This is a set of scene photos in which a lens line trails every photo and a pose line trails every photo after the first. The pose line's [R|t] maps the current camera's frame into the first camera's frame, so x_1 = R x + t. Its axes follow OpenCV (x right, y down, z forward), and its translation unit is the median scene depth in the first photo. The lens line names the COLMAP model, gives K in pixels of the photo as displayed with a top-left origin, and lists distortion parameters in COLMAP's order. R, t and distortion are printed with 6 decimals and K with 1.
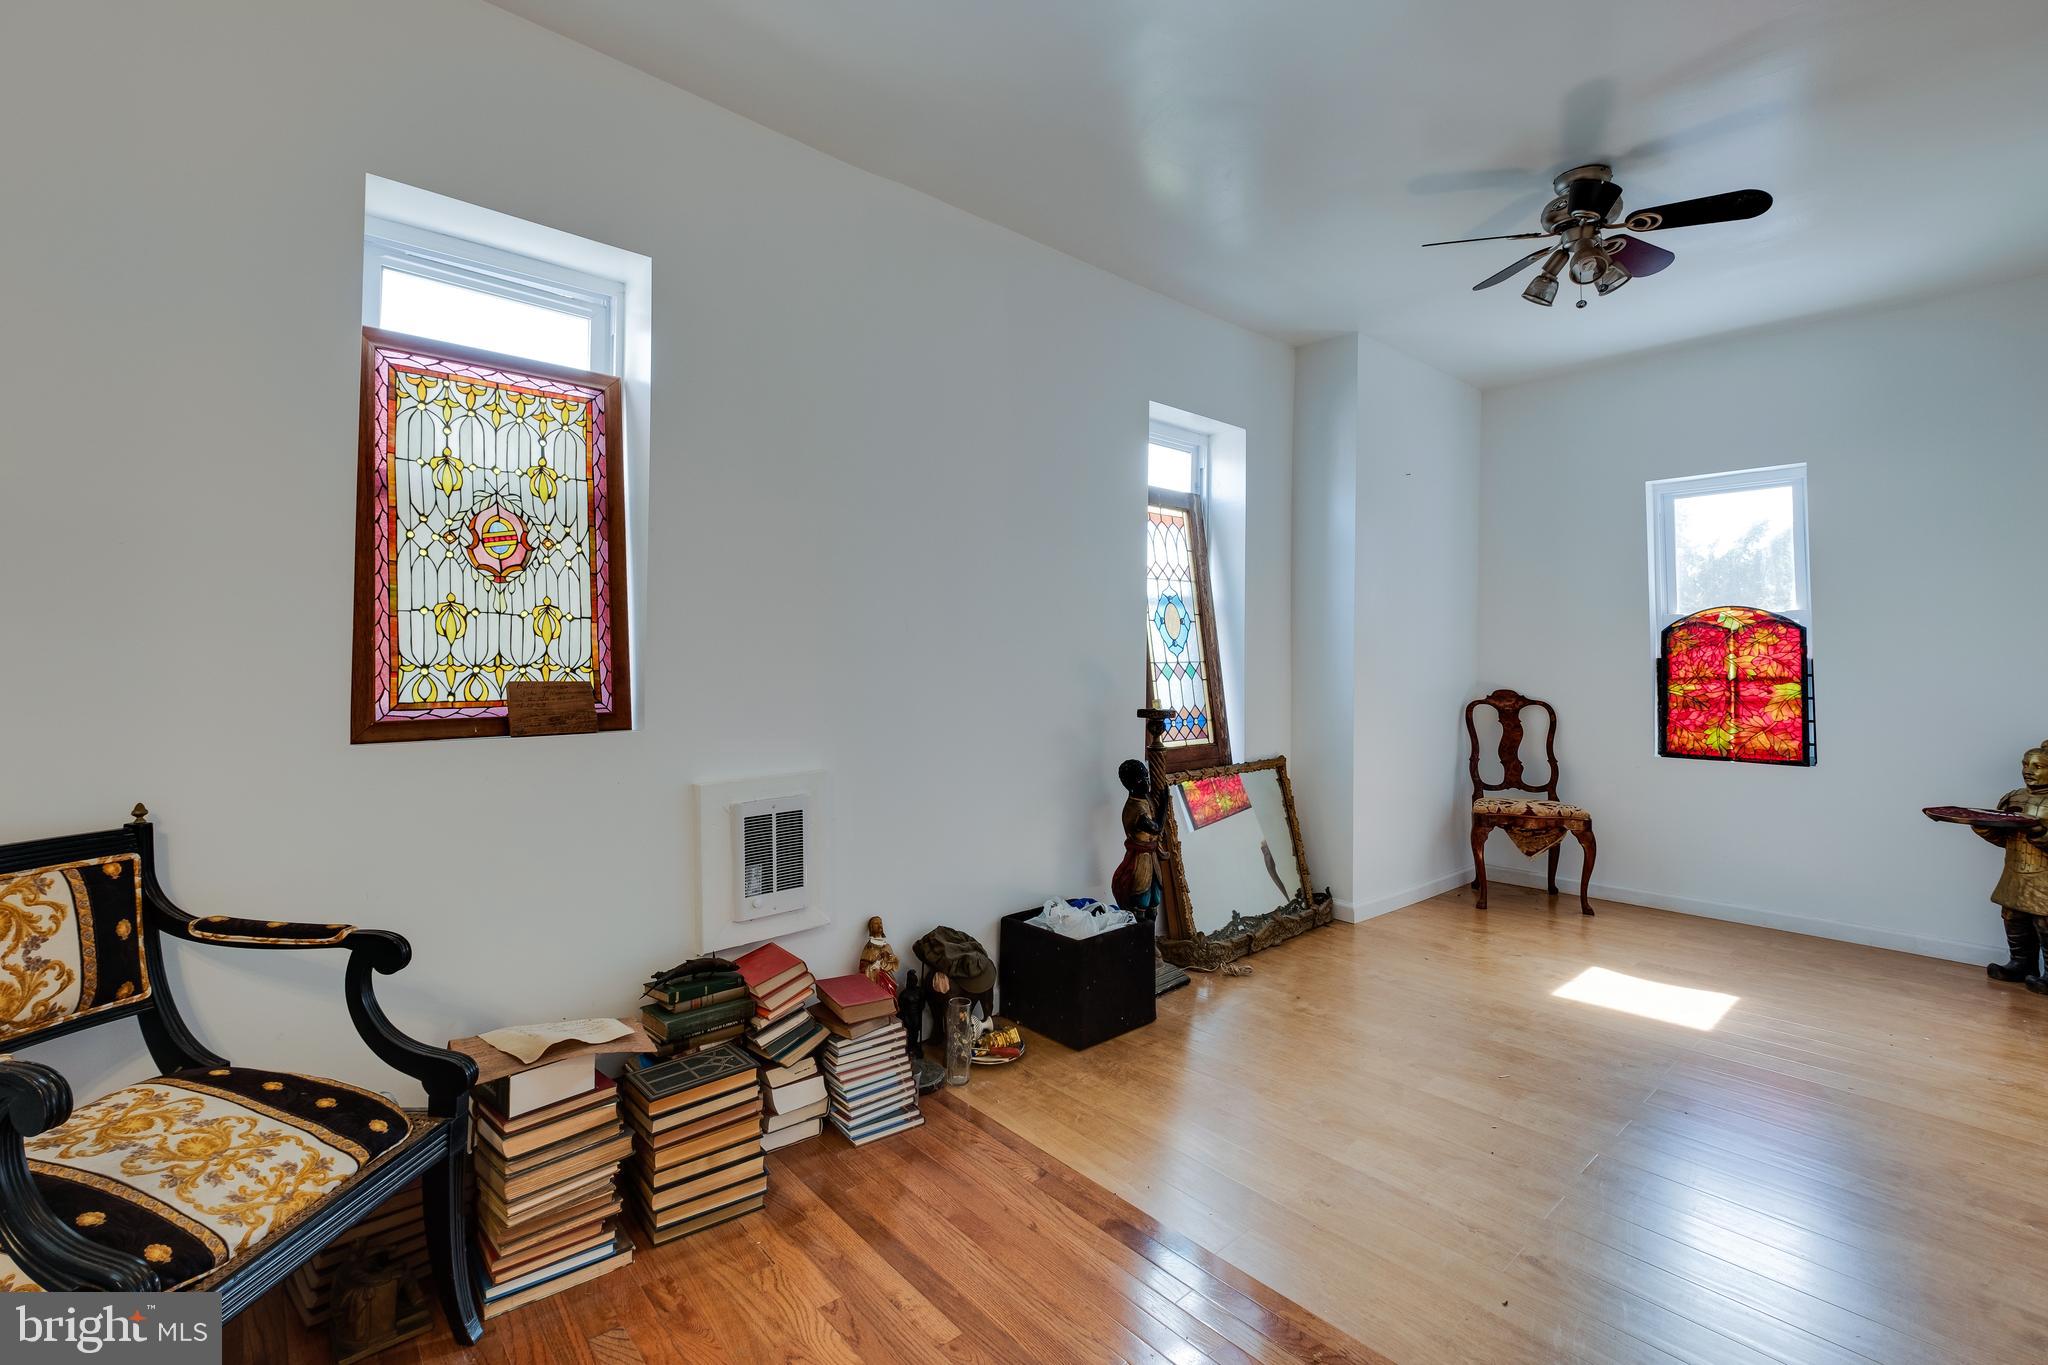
lens RADIAL K [[894.8, 0, 1021.3], [0, 894.8, 693.9], [0, 0, 1]] dist [0.000556, 0.000083]
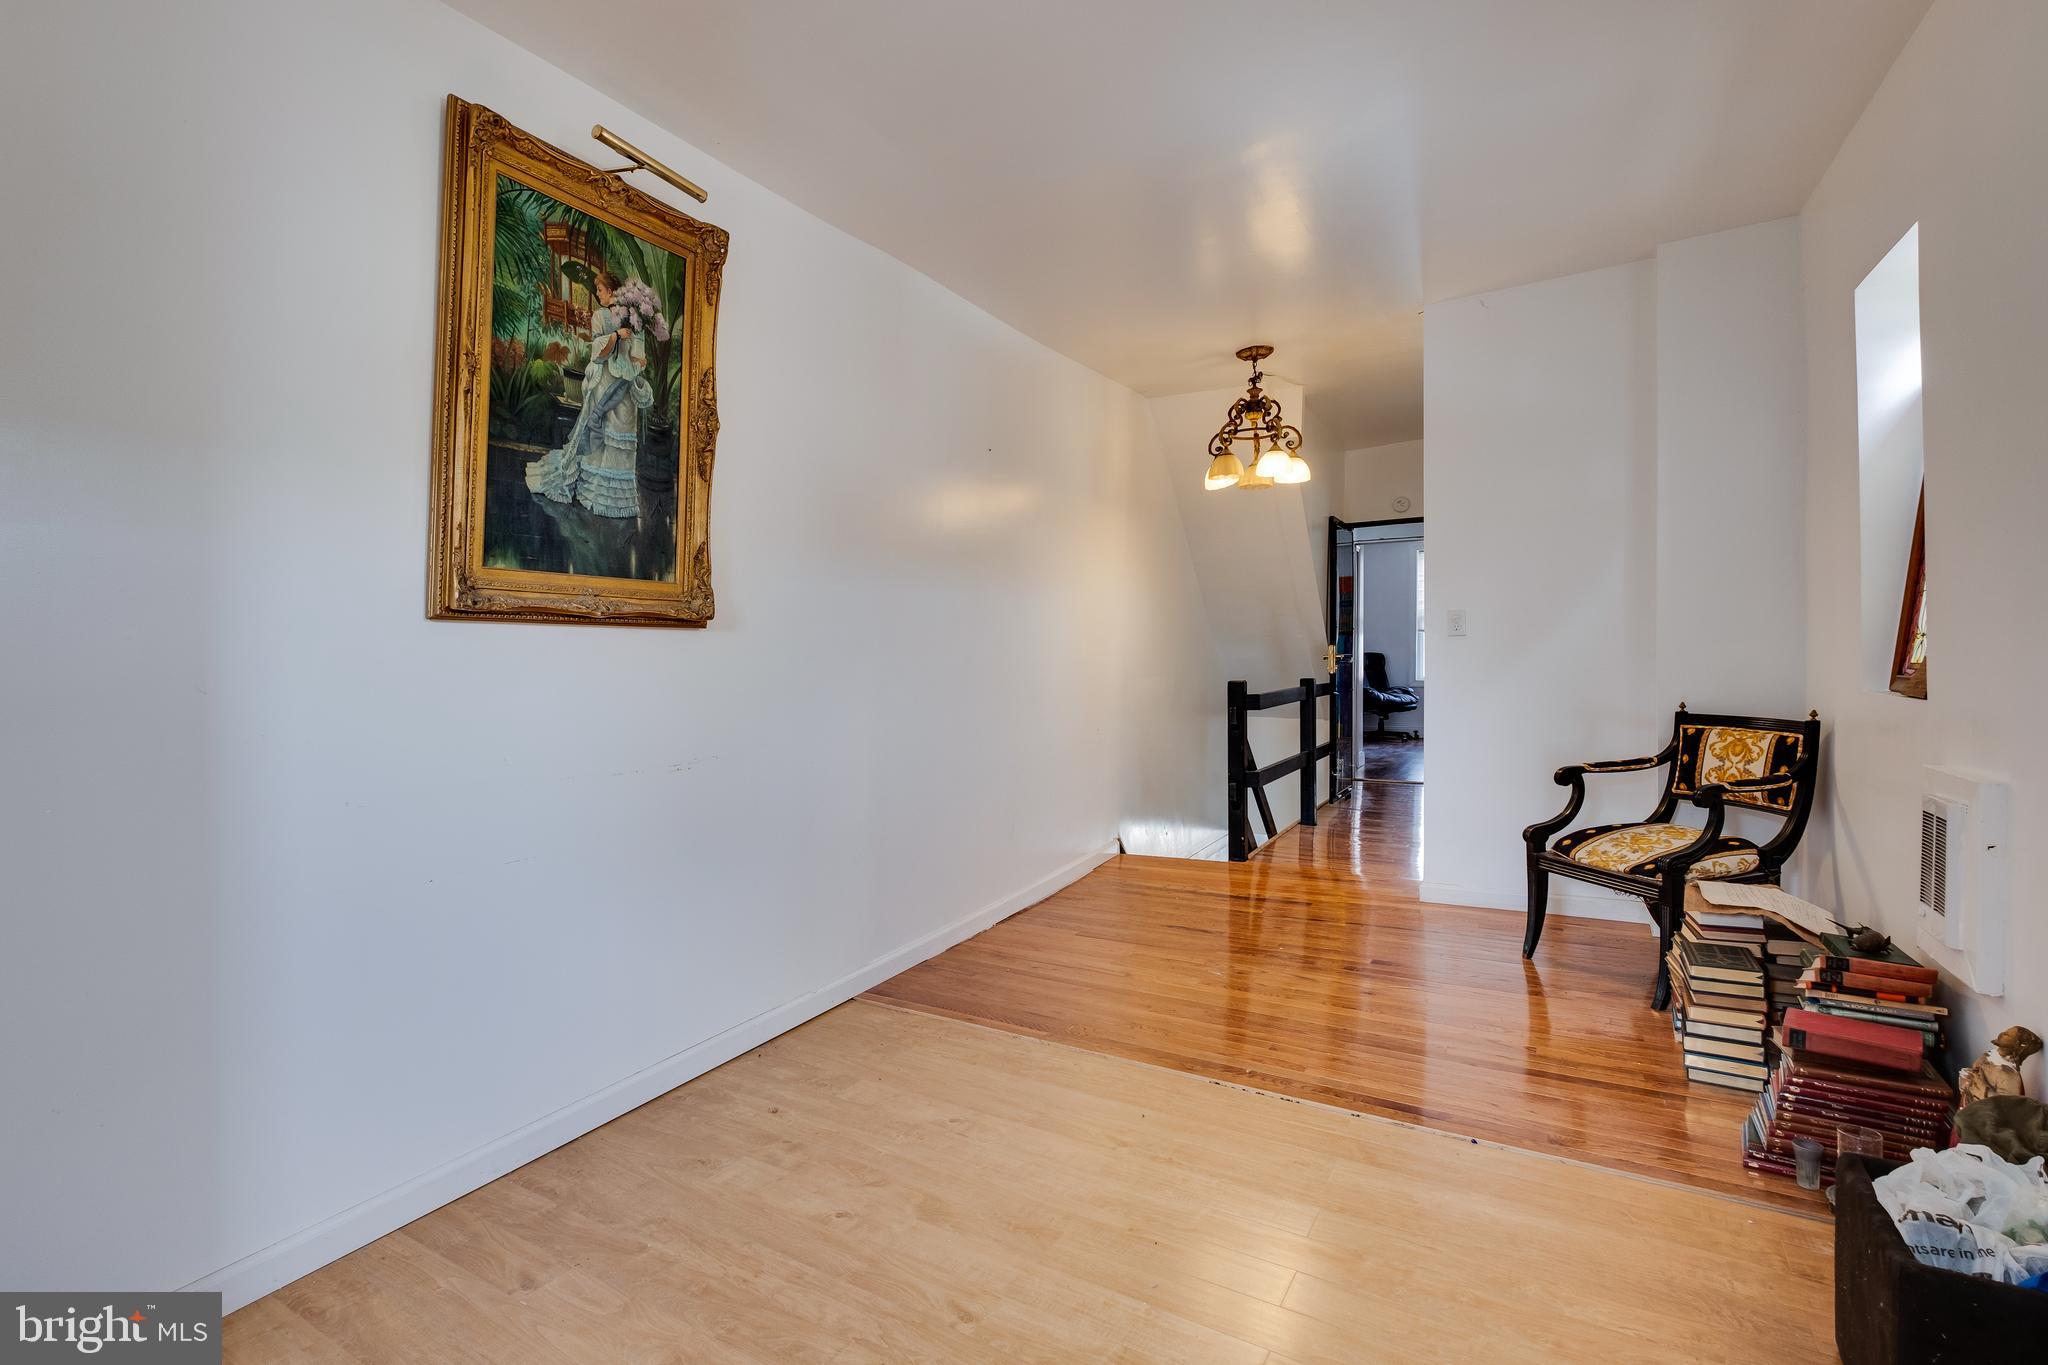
lens RADIAL K [[894.8, 0, 1021.3], [0, 894.8, 693.9], [0, 0, 1]] dist [0.000556, 0.000083]
pose [[-0.944512, 0.025585, -0.327479, 1.170895], [-0.000498, 0.996849, 0.079317, -0.056604], [0.328476, 0.075079, -0.941524, 2.214274]]
